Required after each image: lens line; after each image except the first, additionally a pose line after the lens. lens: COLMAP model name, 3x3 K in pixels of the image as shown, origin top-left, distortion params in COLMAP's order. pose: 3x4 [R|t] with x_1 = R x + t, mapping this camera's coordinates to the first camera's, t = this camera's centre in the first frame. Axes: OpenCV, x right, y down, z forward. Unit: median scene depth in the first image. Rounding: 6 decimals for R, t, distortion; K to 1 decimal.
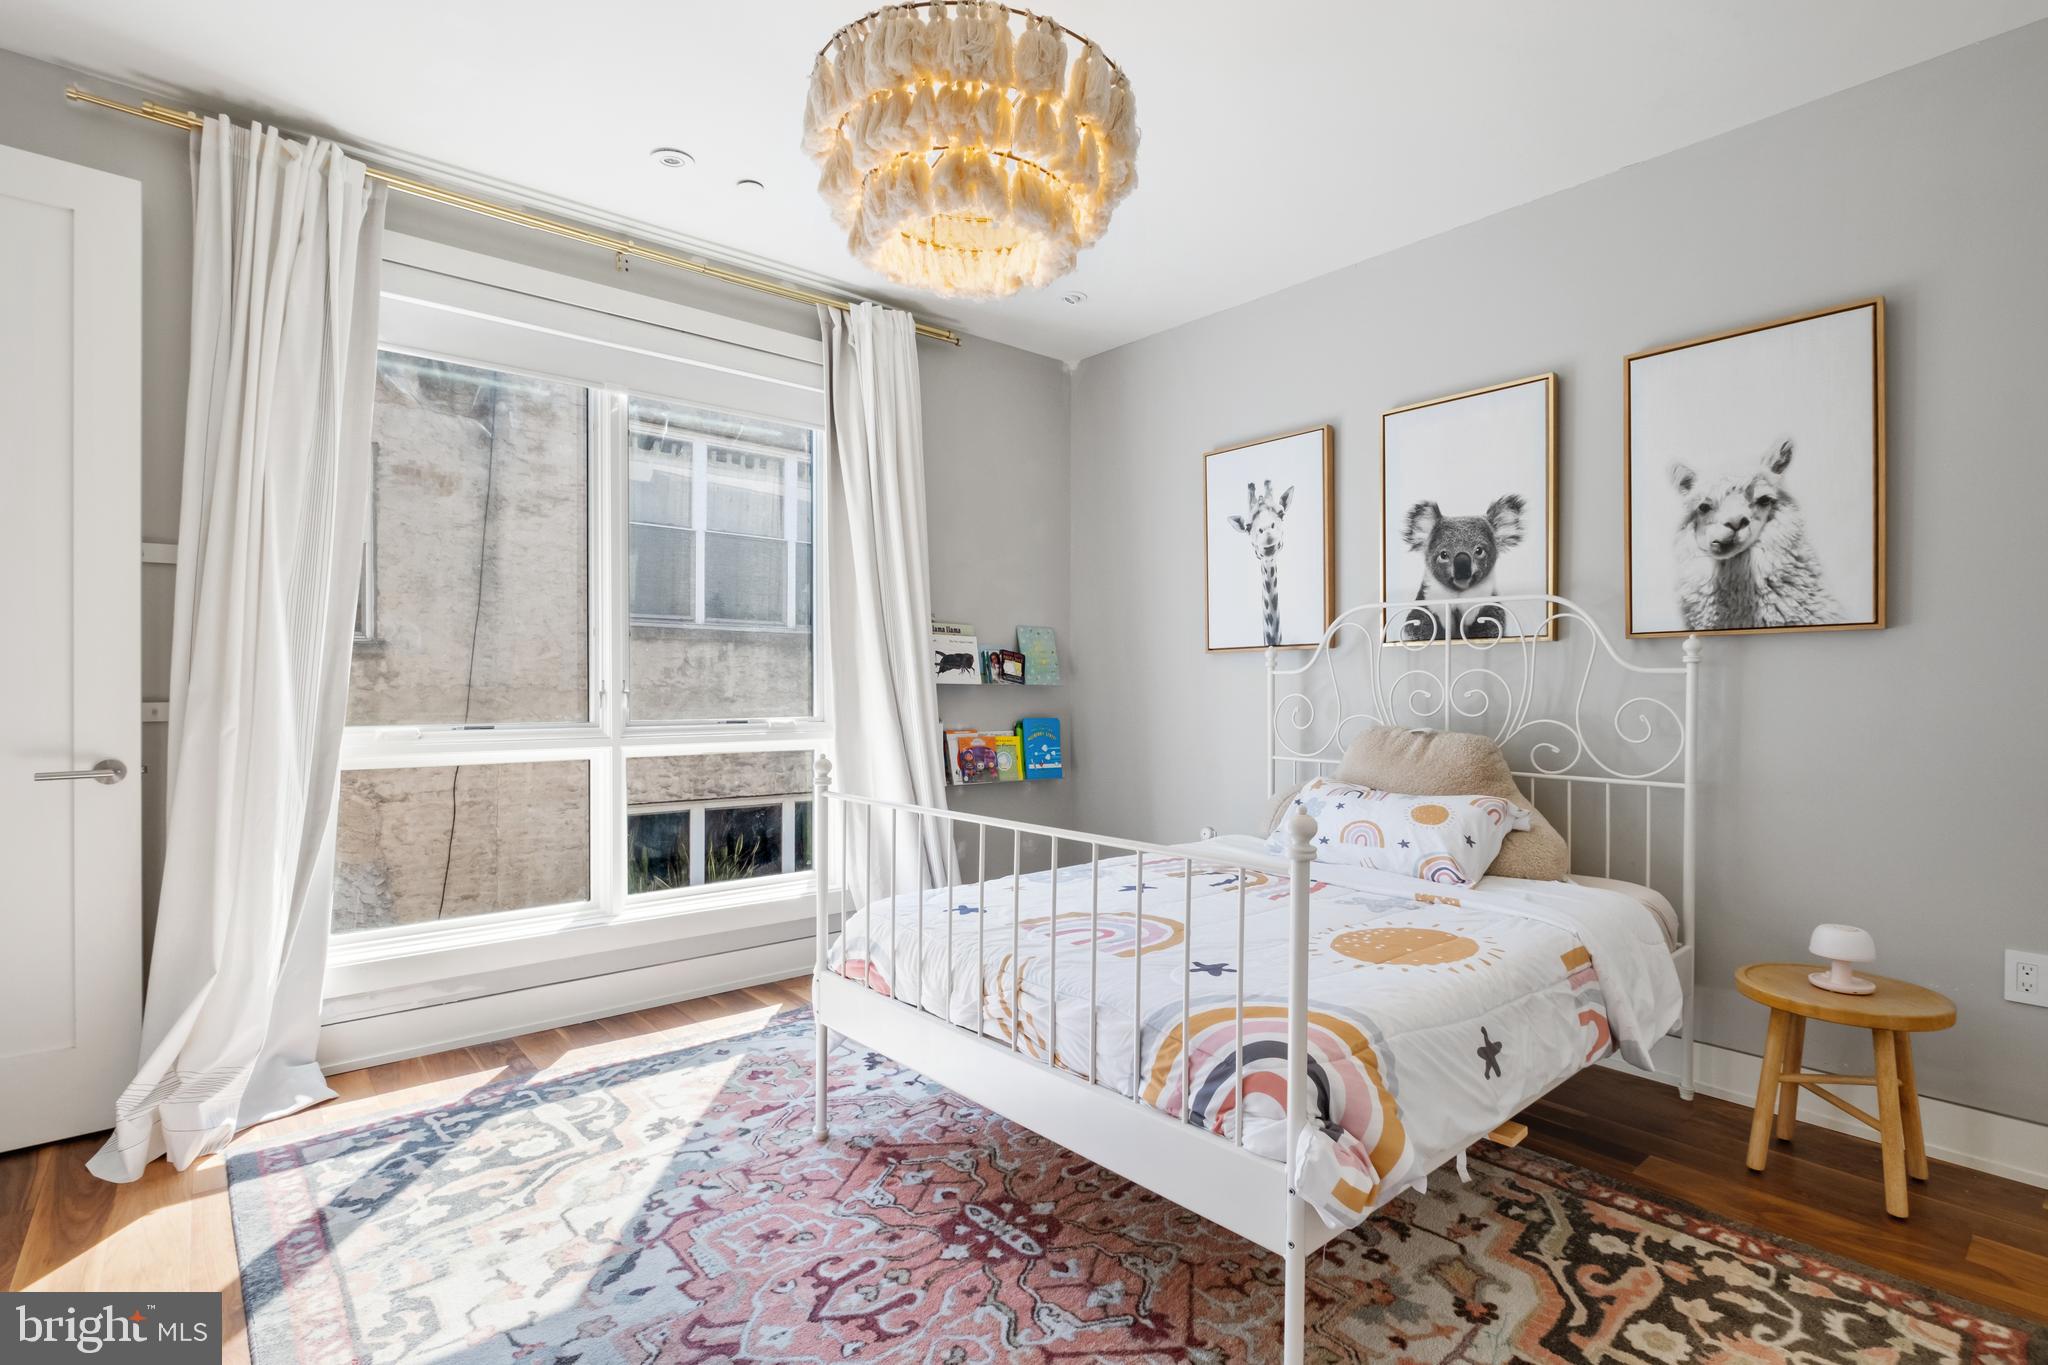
lens RADIAL K [[989.9, 0, 1024.0], [0, 989.9, 682.5], [0, 0, 1]] dist [-0.006717, 0.000112]
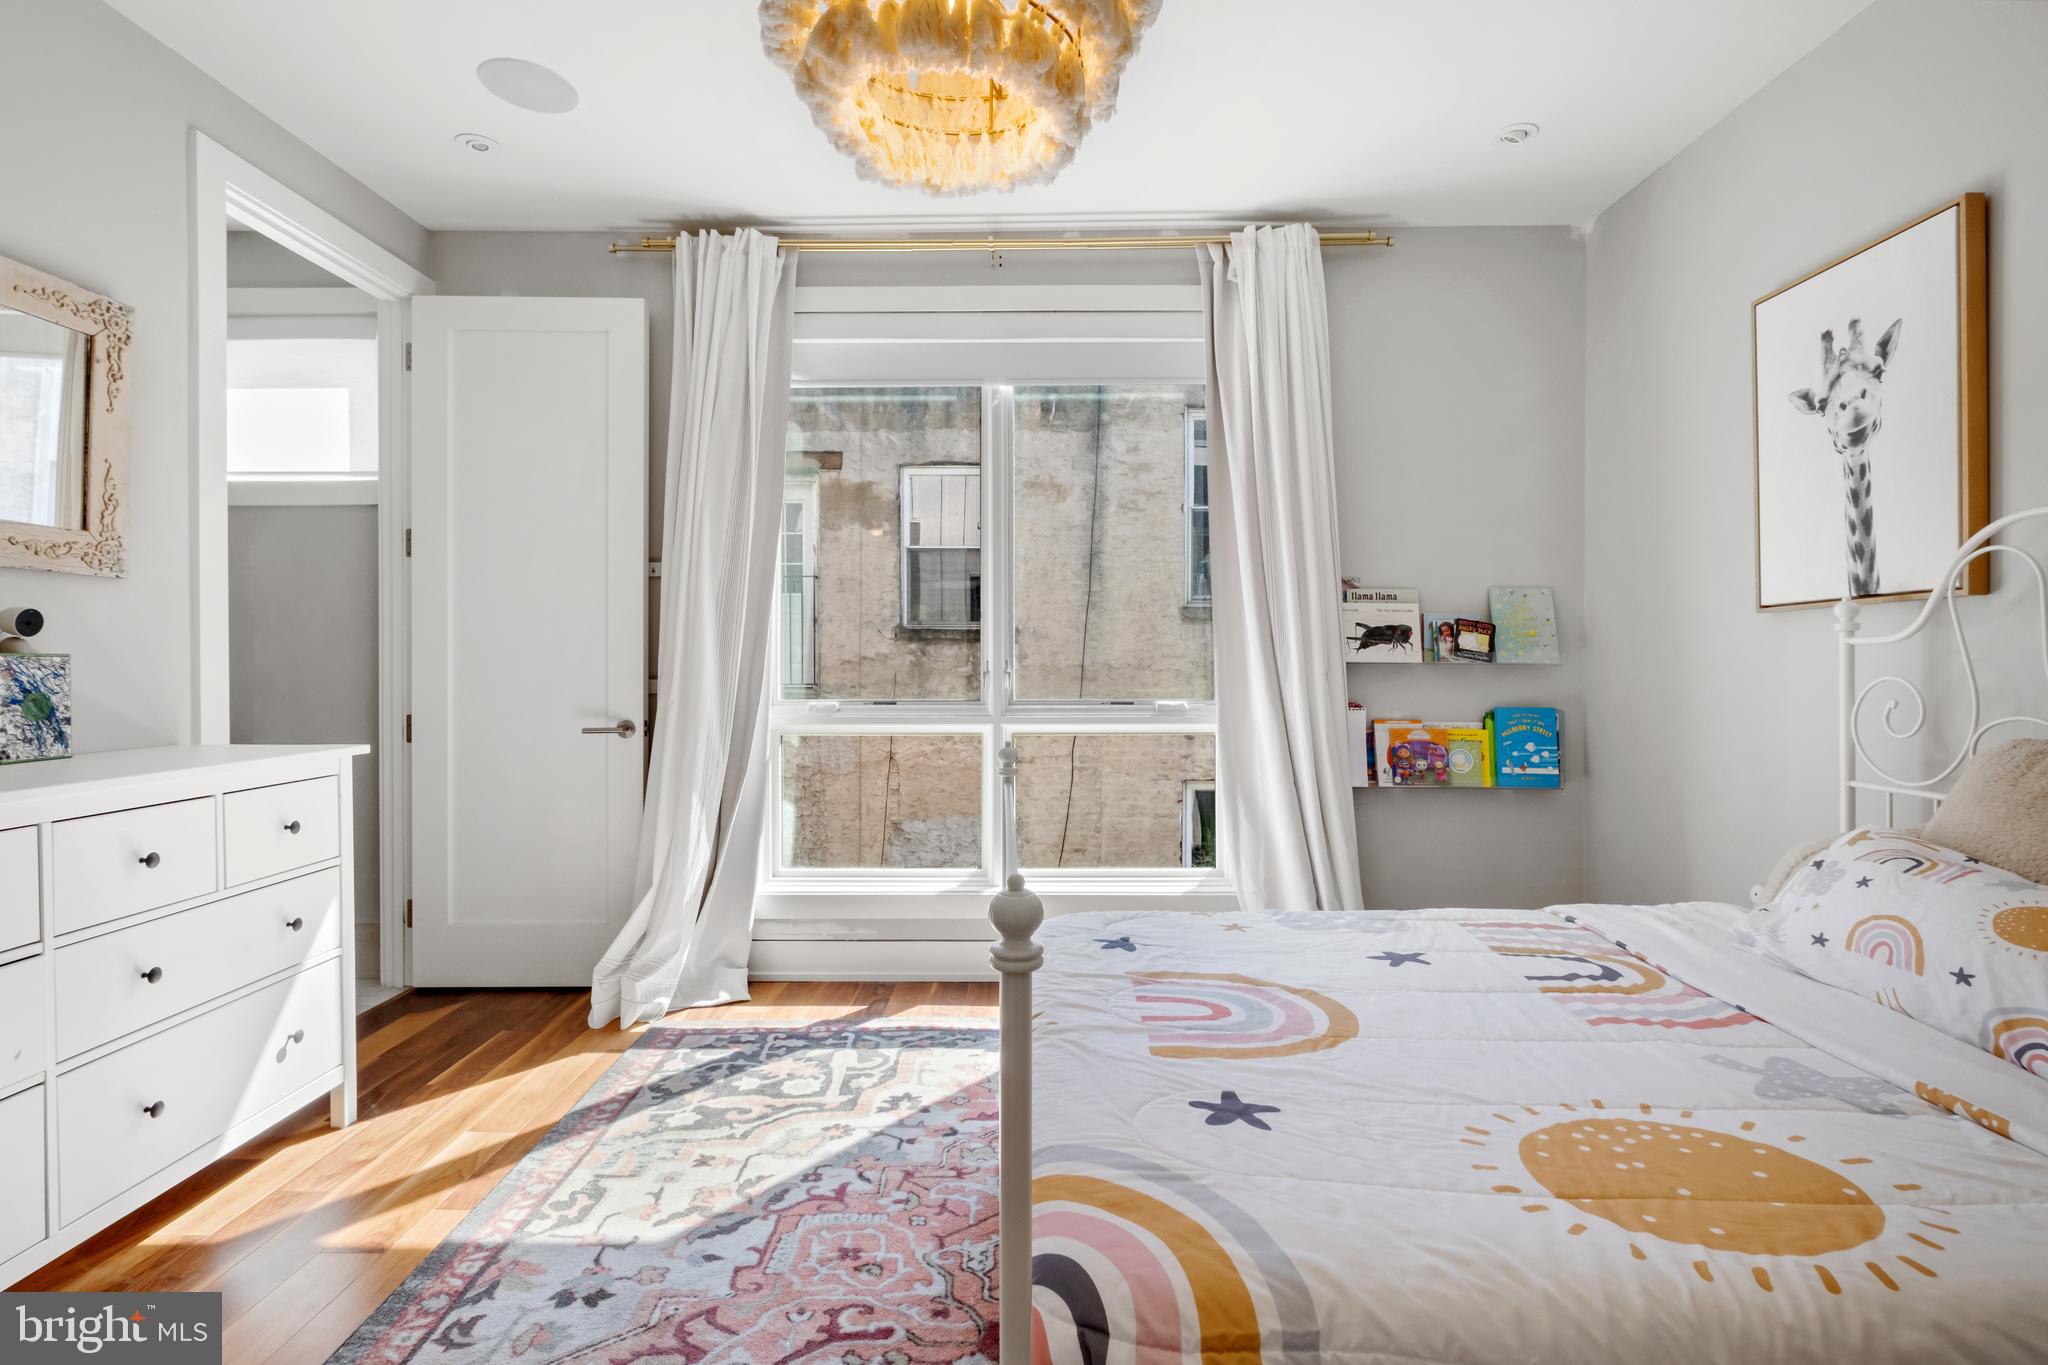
lens RADIAL K [[966.6, 0, 1020.2], [0, 966.6, 661.9], [0, 0, 1]] dist [0.001090, 0.000737]
pose [[0.748590, -0.005001, -0.663015, 0.284090], [0.005310, 0.999985, -0.001548, 0.000778], [0.663012, -0.002362, 0.748605, 0.251622]]
